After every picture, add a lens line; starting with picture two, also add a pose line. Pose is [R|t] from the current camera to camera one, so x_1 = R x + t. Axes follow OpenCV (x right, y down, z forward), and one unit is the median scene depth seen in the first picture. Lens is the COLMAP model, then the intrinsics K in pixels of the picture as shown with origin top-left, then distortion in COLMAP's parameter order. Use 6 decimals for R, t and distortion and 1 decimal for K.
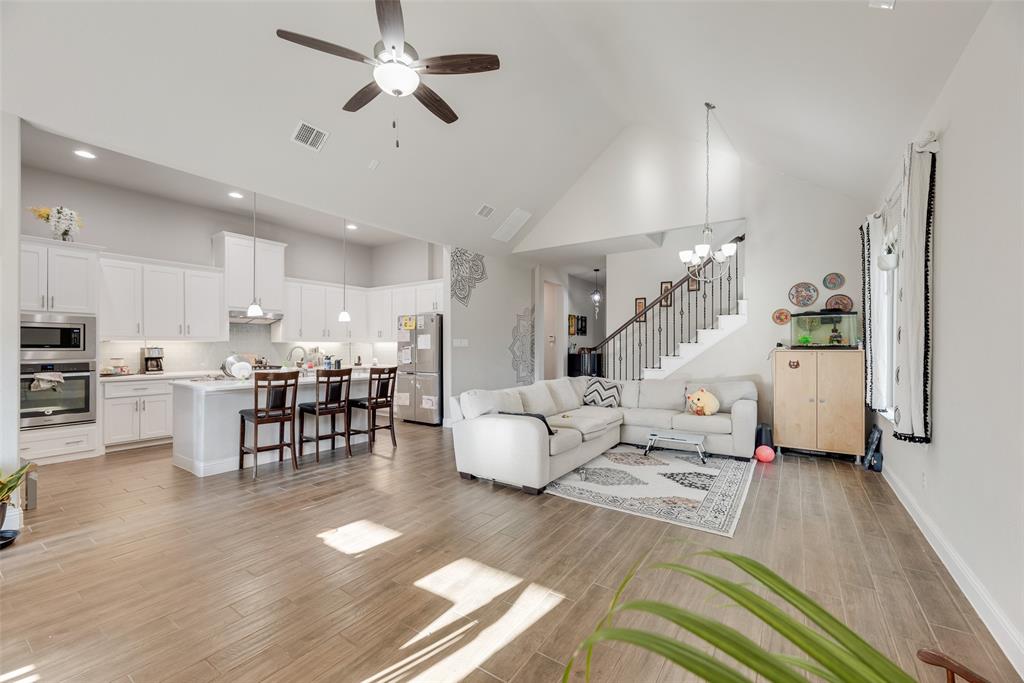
lens RADIAL K [[412.3, 0, 511.4], [0, 412.3, 345.6], [0, 0, 1]] dist [-0.000970, 0.000111]
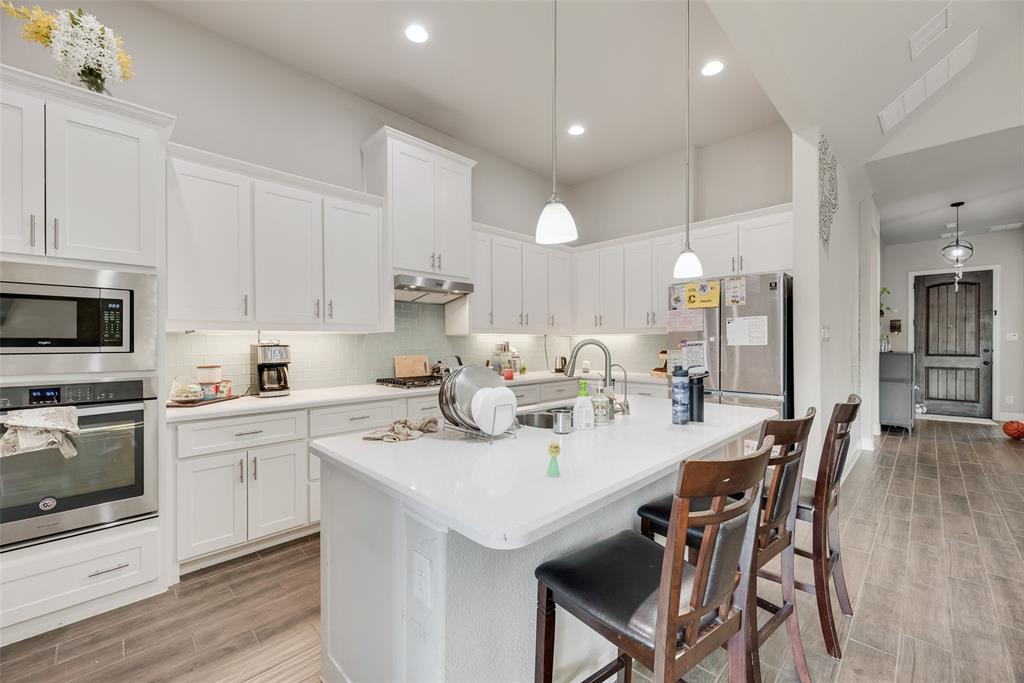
lens RADIAL K [[412.3, 0, 512.0], [0, 412.3, 341.9], [0, 0, 1]] dist [-0.000970, 0.000111]
pose [[0.982078, -0.004455, -0.188424, -0.483932], [0.004918, 0.999986, 0.001991, 0.001998], [0.188412, -0.002882, 0.982086, 0.557990]]
